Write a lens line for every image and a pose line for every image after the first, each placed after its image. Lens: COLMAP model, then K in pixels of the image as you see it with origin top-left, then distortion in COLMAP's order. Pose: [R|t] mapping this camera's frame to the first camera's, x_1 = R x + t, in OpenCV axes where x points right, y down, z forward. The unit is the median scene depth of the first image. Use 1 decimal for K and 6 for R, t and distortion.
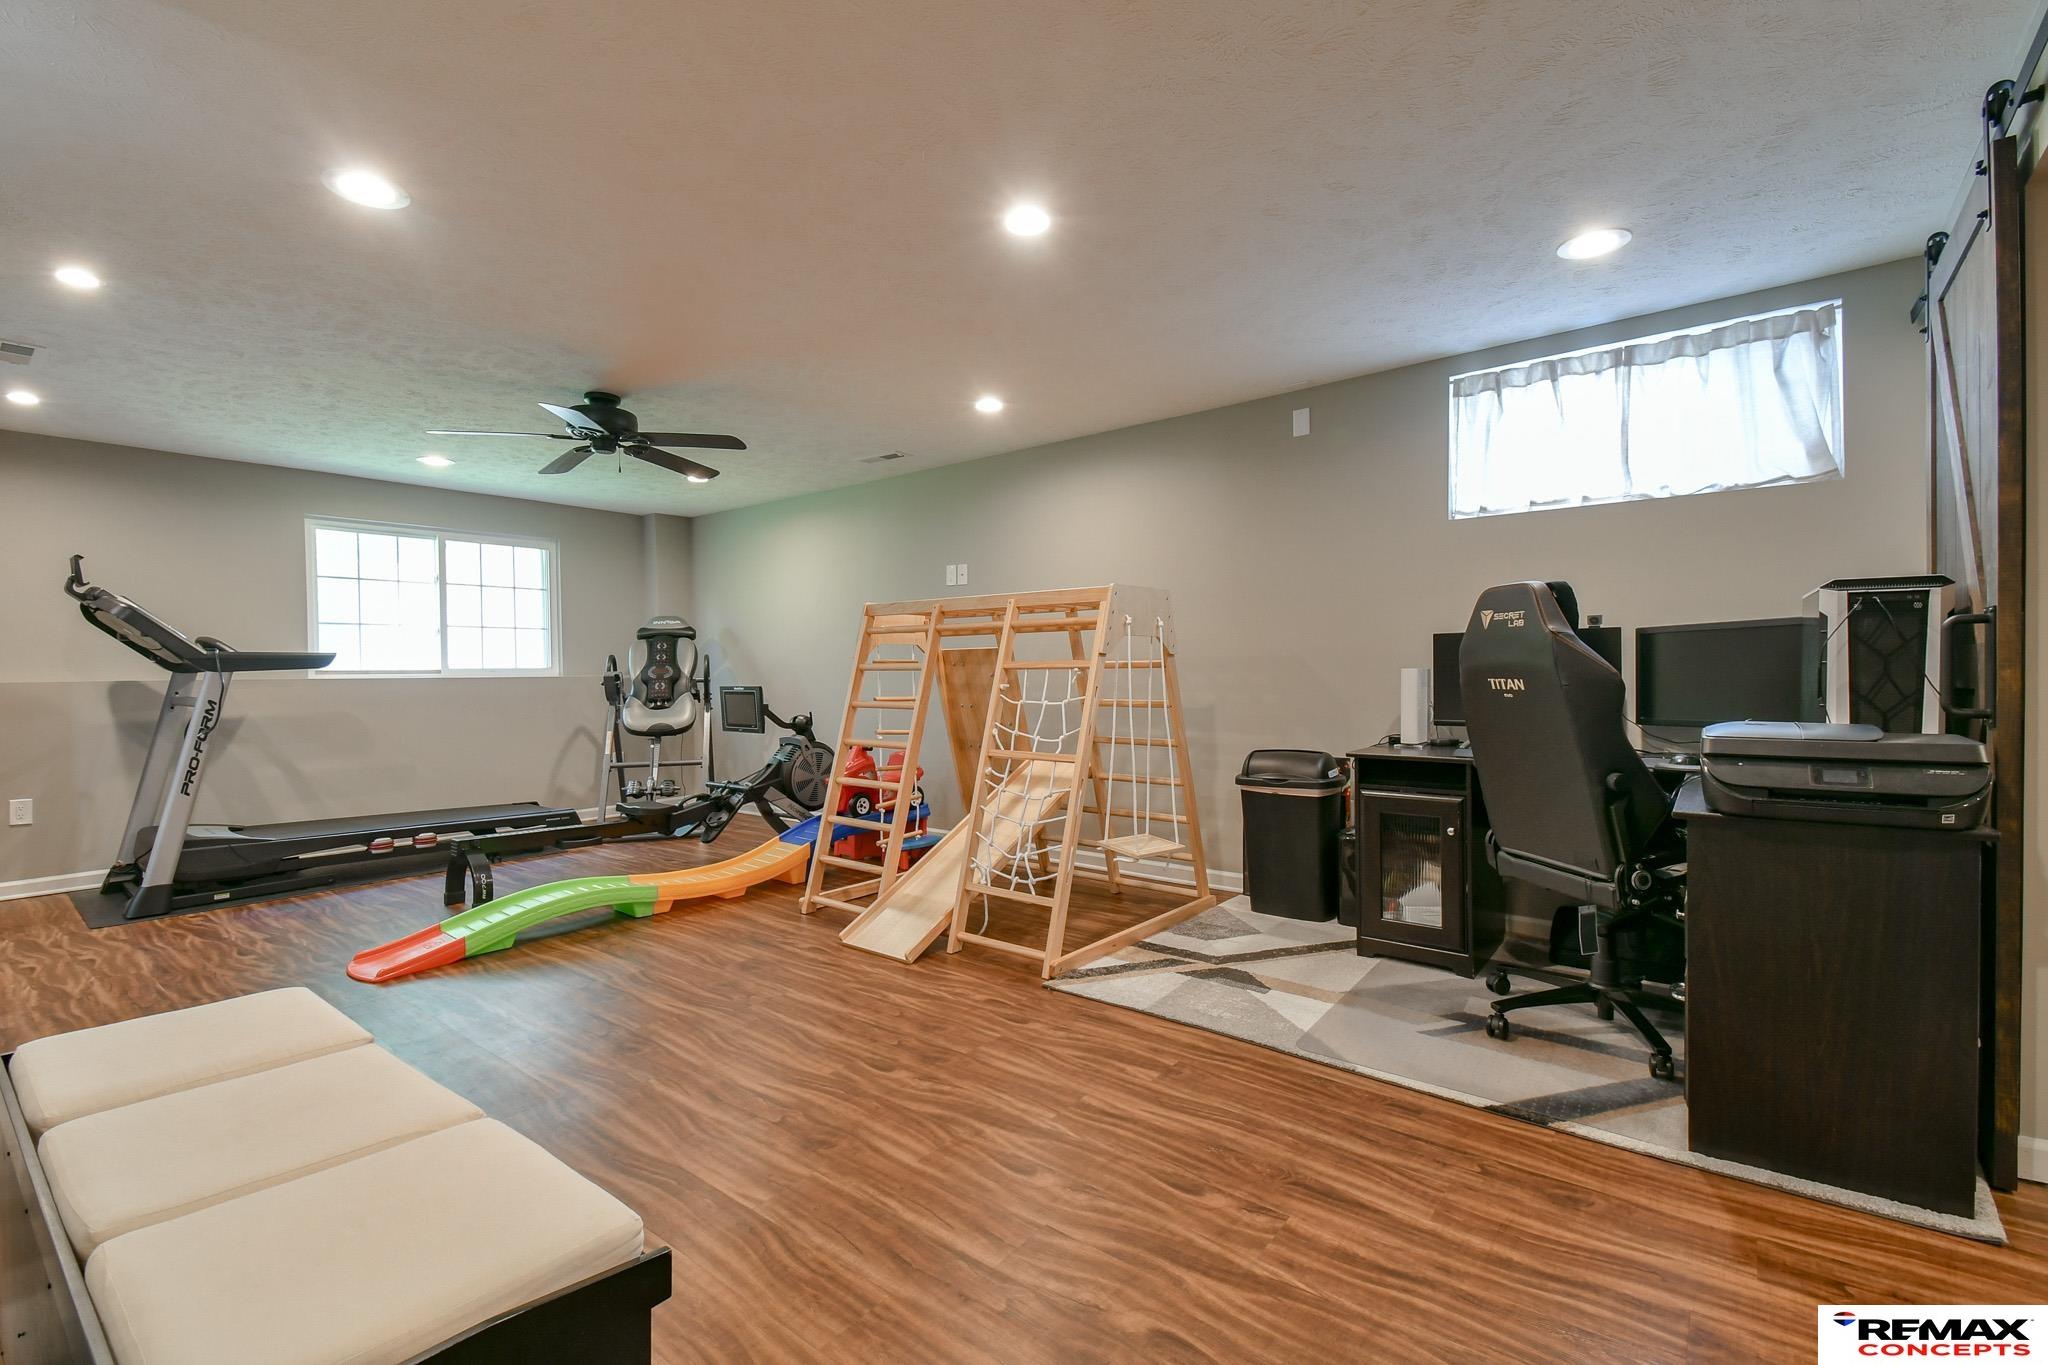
lens RADIAL K [[896.0, 0, 1019.7], [0, 896.0, 680.6], [0, 0, 1]] dist [0.013389, -0.001034]
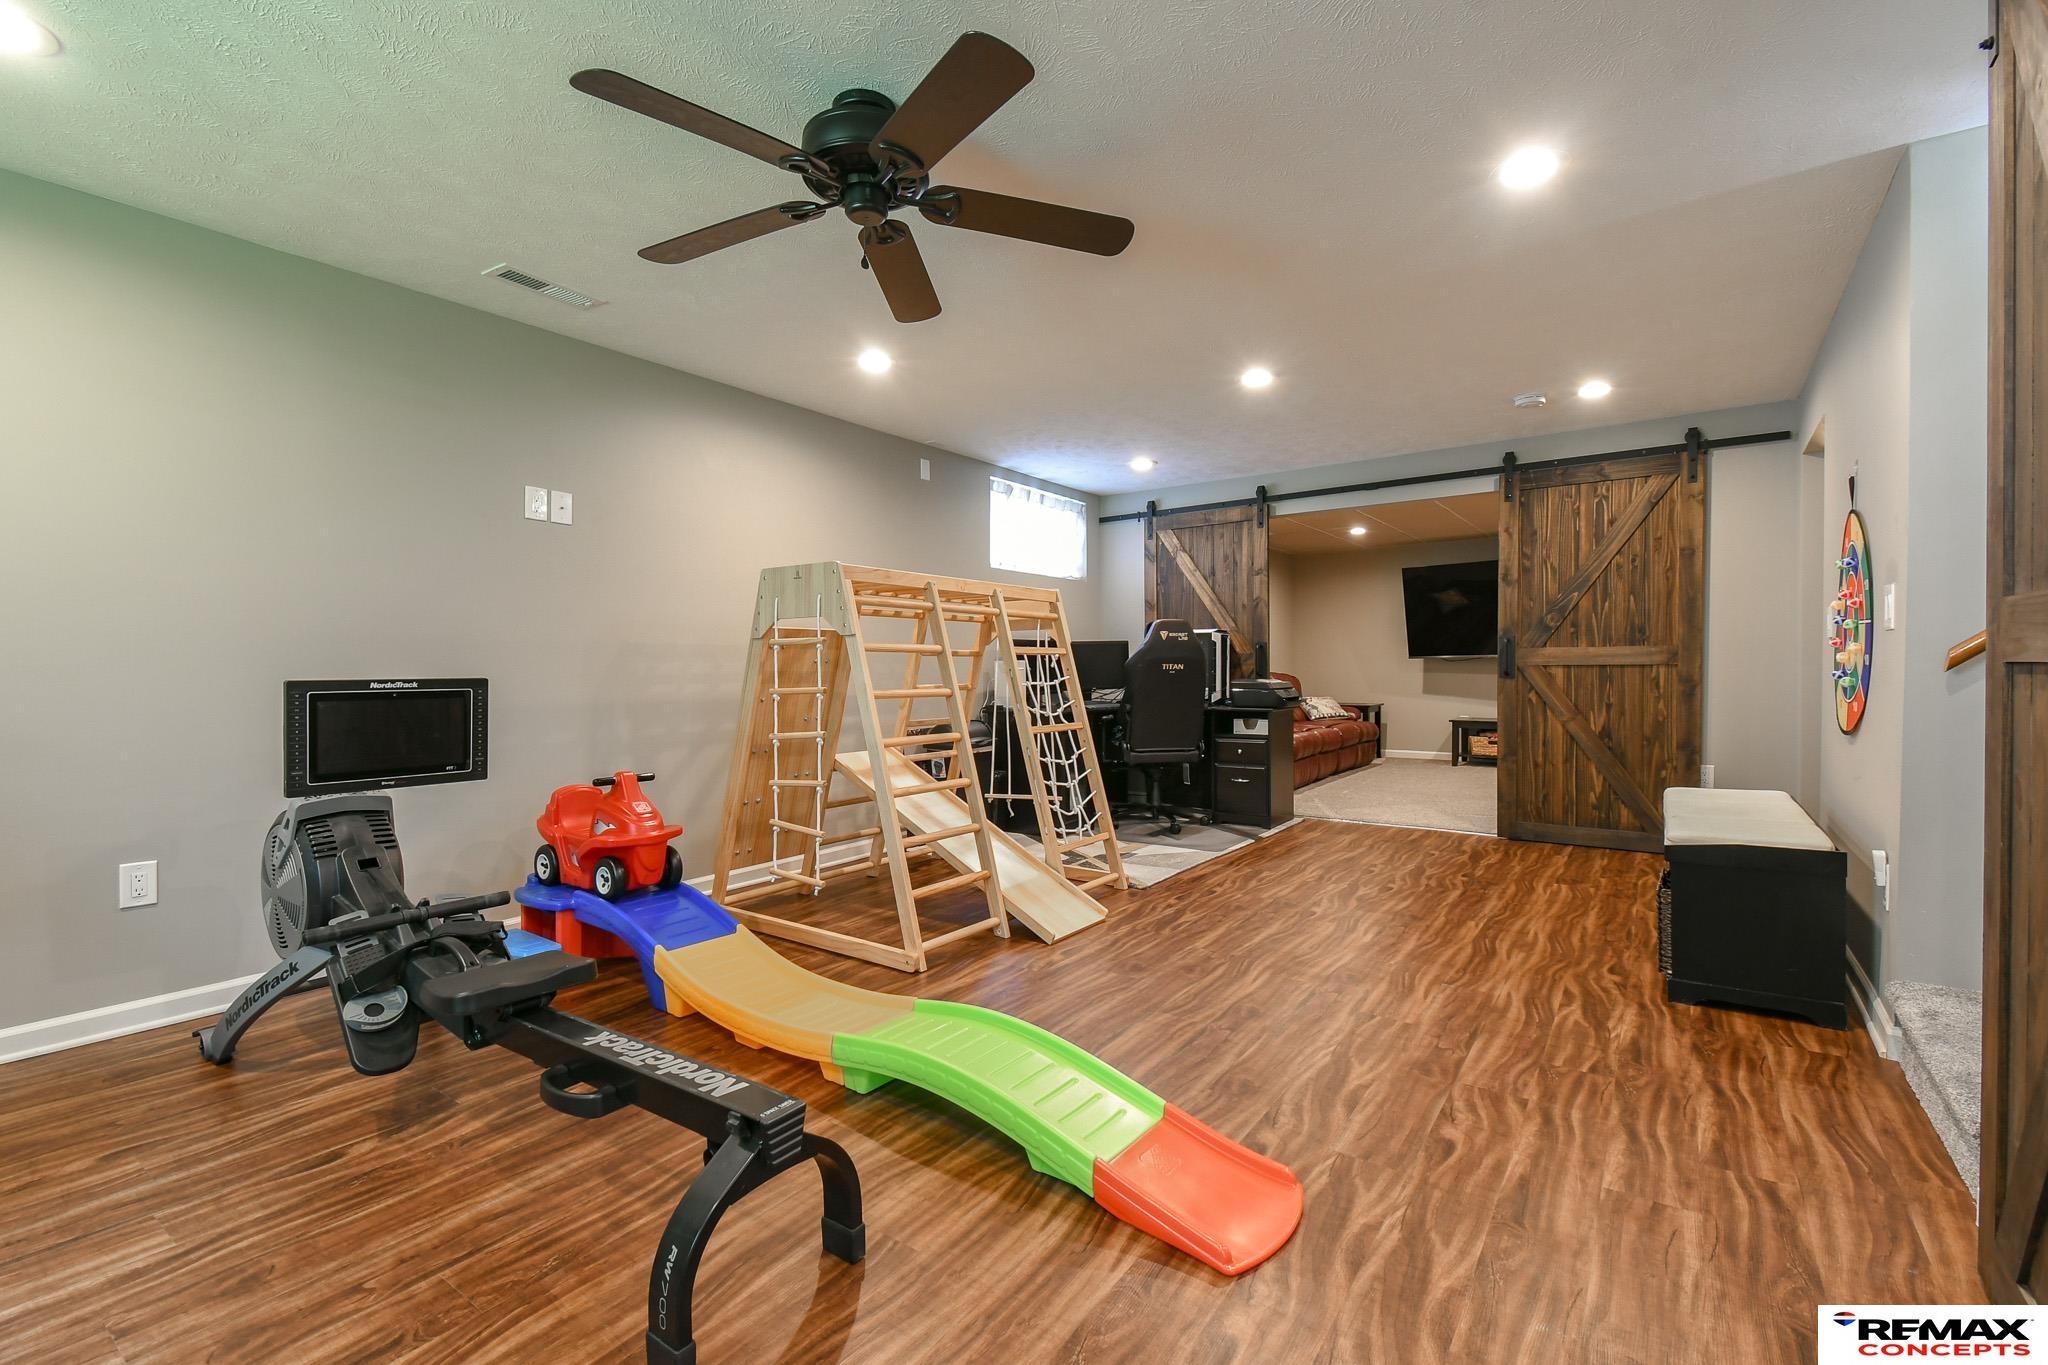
lens RADIAL K [[896.0, 0, 1010.5], [0, 896.0, 680.7], [0, 0, 1]] dist [0.013389, -0.001034]
pose [[-0.049616, -0.003925, 0.998761, -1.193027], [0.018410, 0.999819, 0.004844, 0.015316], [-0.998599, 0.018628, -0.049534, 1.144949]]
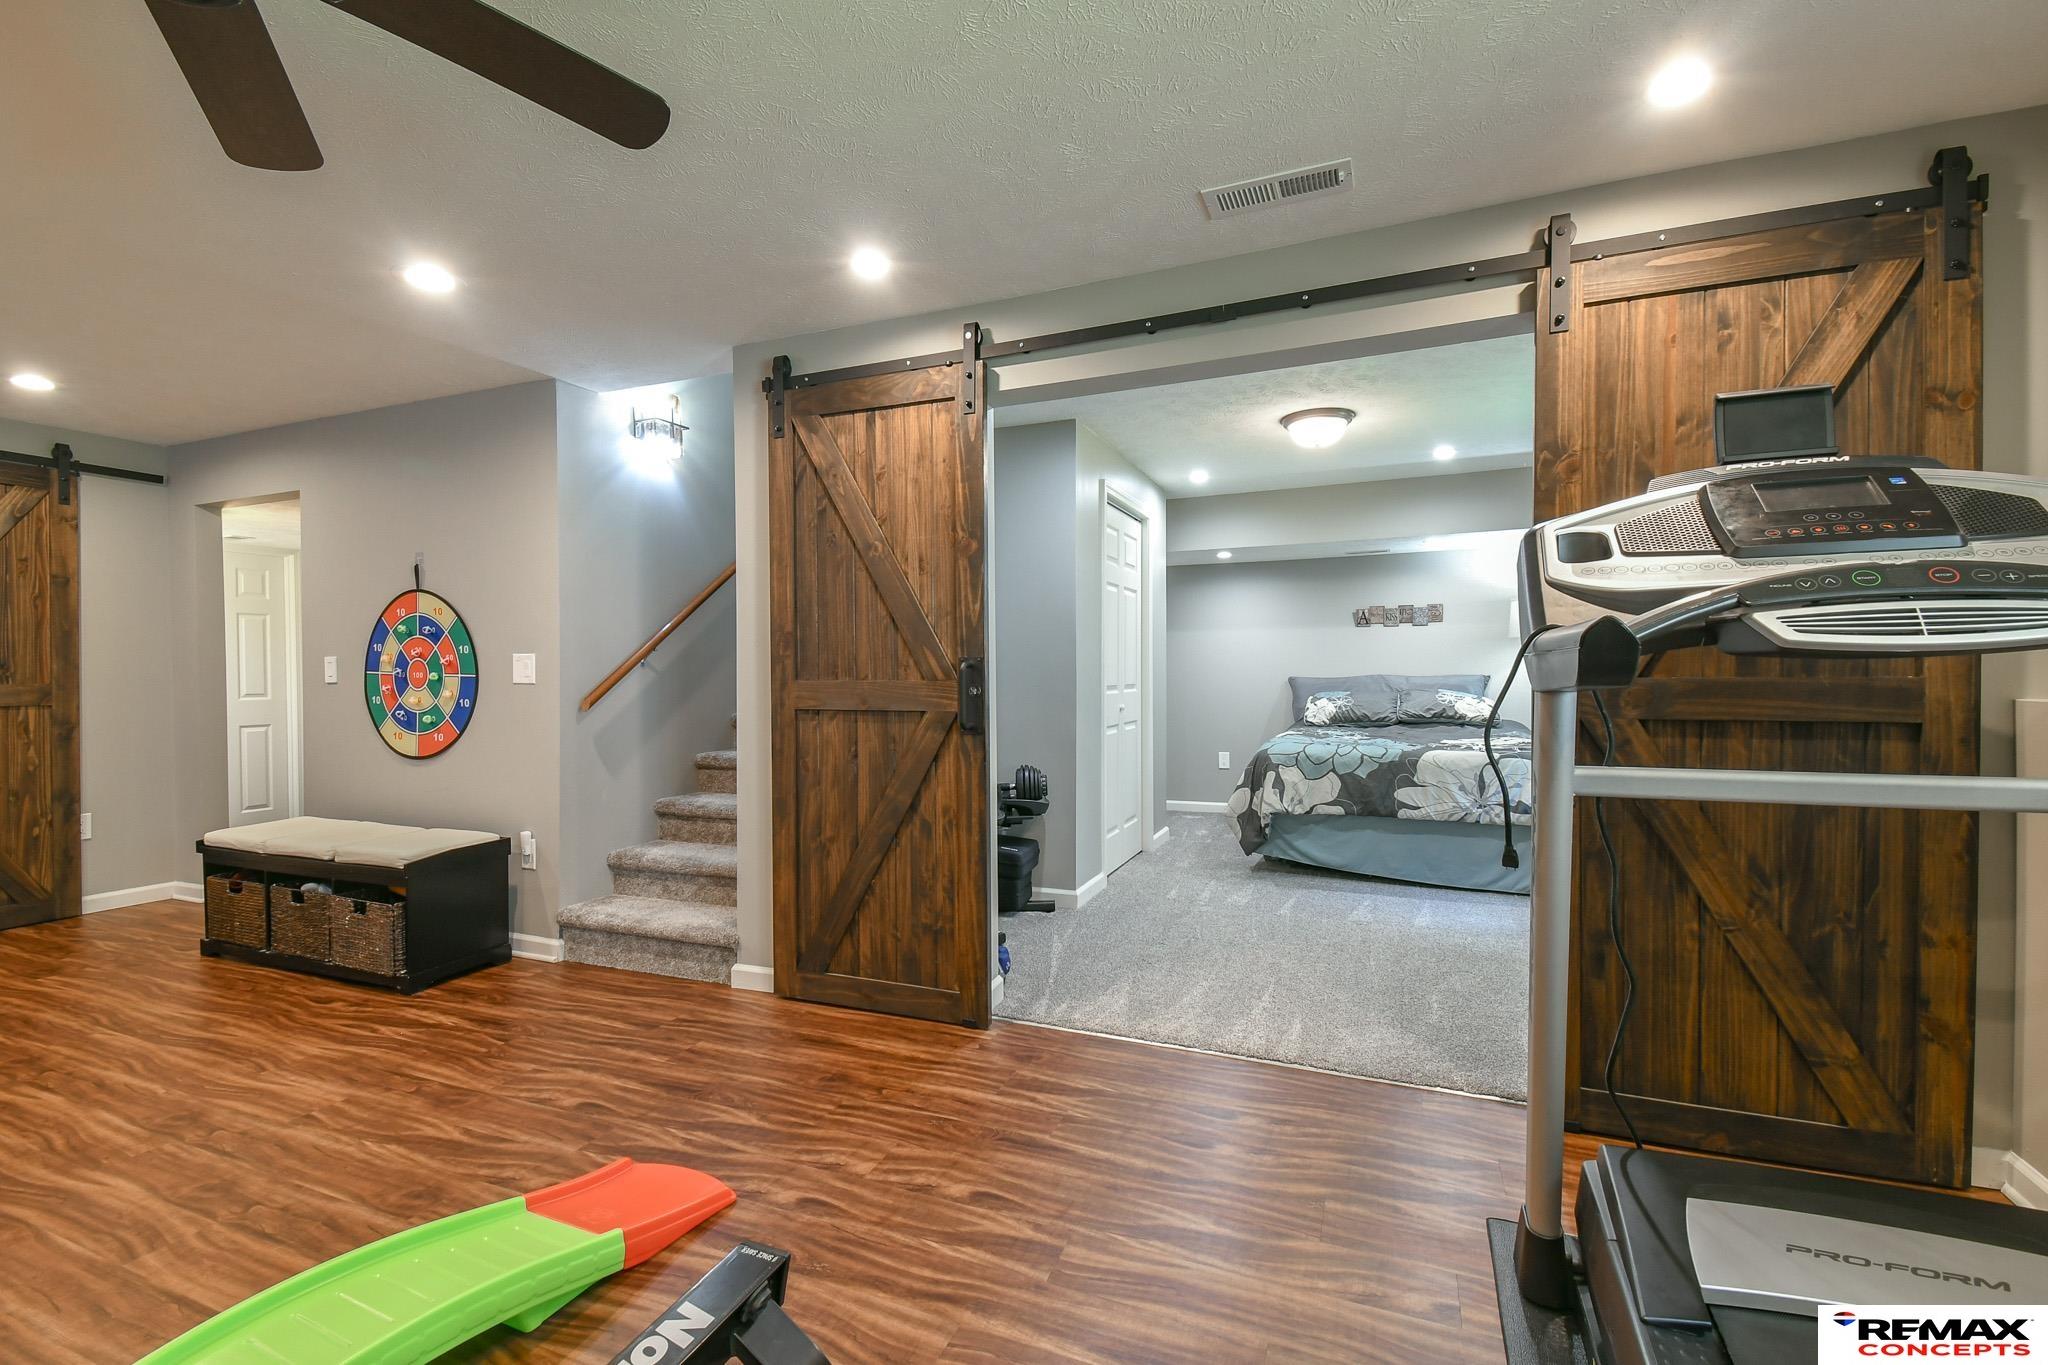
lens RADIAL K [[896.0, 0, 1028.1], [0, 896.0, 678.8], [0, 0, 1]] dist [0.013389, -0.001034]
pose [[-0.957535, 0.015005, -0.287926, -0.756780], [0.009627, 0.999752, 0.020085, -0.034738], [0.288156, 0.016460, -0.957442, 1.645099]]
